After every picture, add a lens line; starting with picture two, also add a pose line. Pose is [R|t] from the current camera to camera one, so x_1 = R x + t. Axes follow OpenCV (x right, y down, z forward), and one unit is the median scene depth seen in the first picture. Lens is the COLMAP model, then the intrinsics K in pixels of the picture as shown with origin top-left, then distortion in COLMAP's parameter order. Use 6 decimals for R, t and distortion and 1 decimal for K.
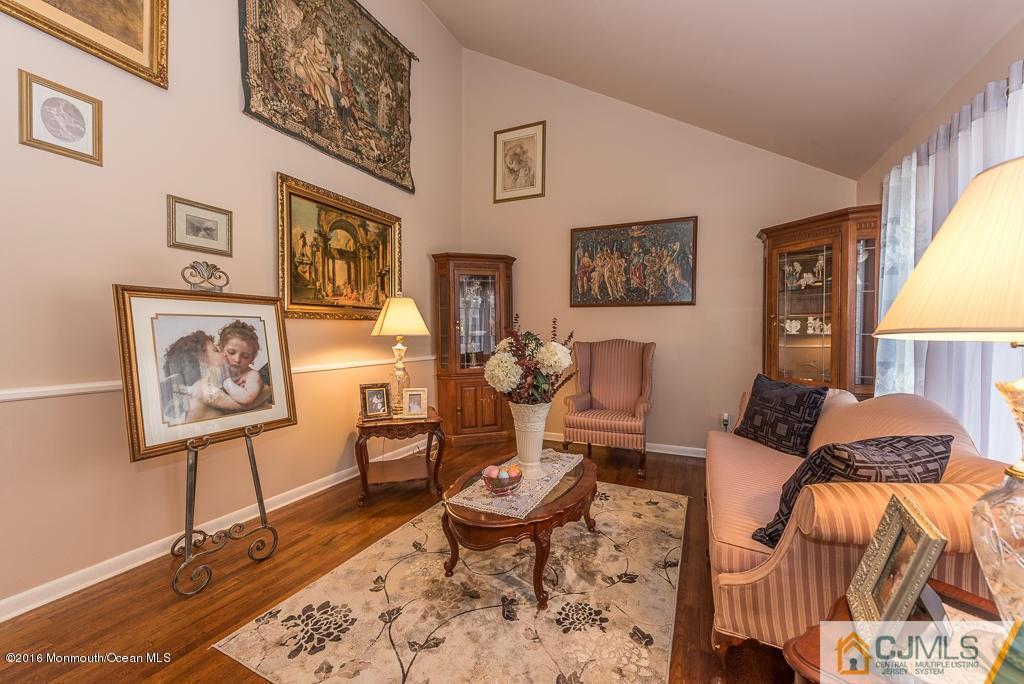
lens RADIAL K [[408.5, 0, 511.5], [0, 408.5, 339.2], [0, 0, 1]] dist [0.003175, -0.001100]
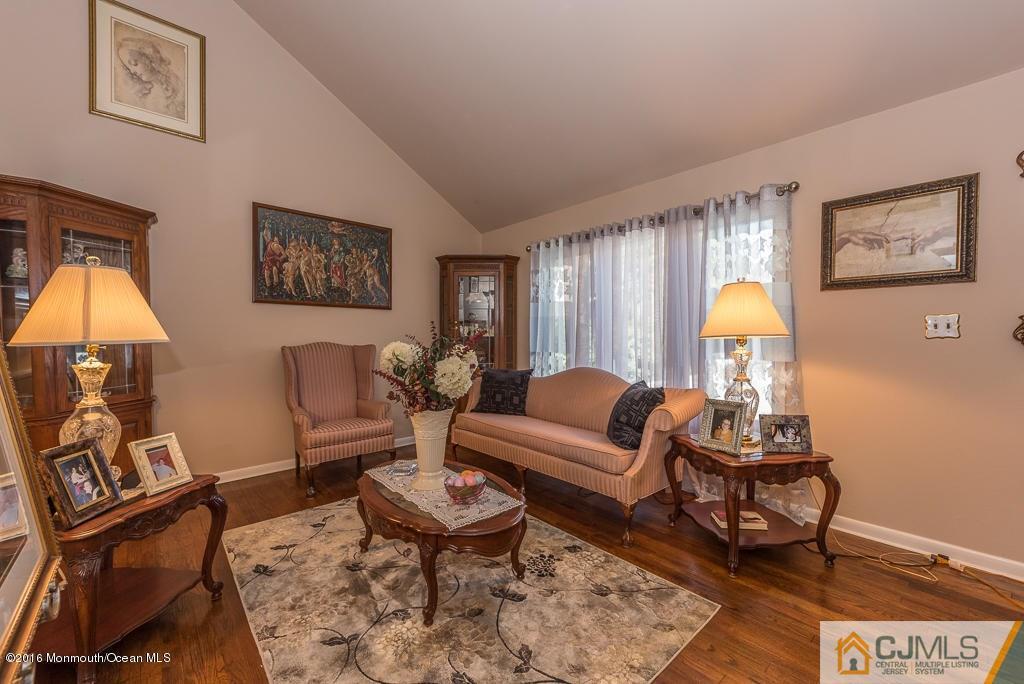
lens RADIAL K [[408.5, 0, 517.5], [0, 408.5, 346.2], [0, 0, 1]] dist [0.003175, -0.001100]
pose [[0.385064, -0.026692, 0.922504, -0.530101], [0.012617, 0.999641, 0.023657, -0.008226], [-0.922804, 0.002530, 0.385263, 0.315002]]
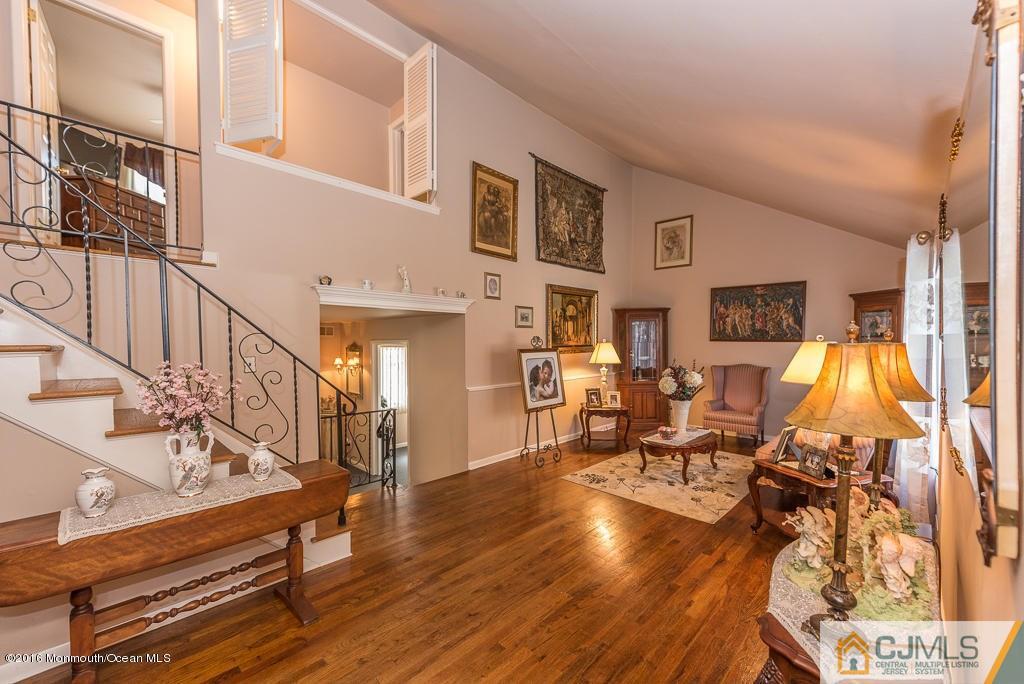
lens RADIAL K [[408.5, 0, 508.9], [0, 408.5, 353.2], [0, 0, 1]] dist [0.003175, -0.001100]
pose [[0.940106, 0.006124, -0.340828, -0.048975], [0.000093, 0.999834, 0.018224, -0.085322], [0.340883, -0.017164, 0.939949, -0.871051]]
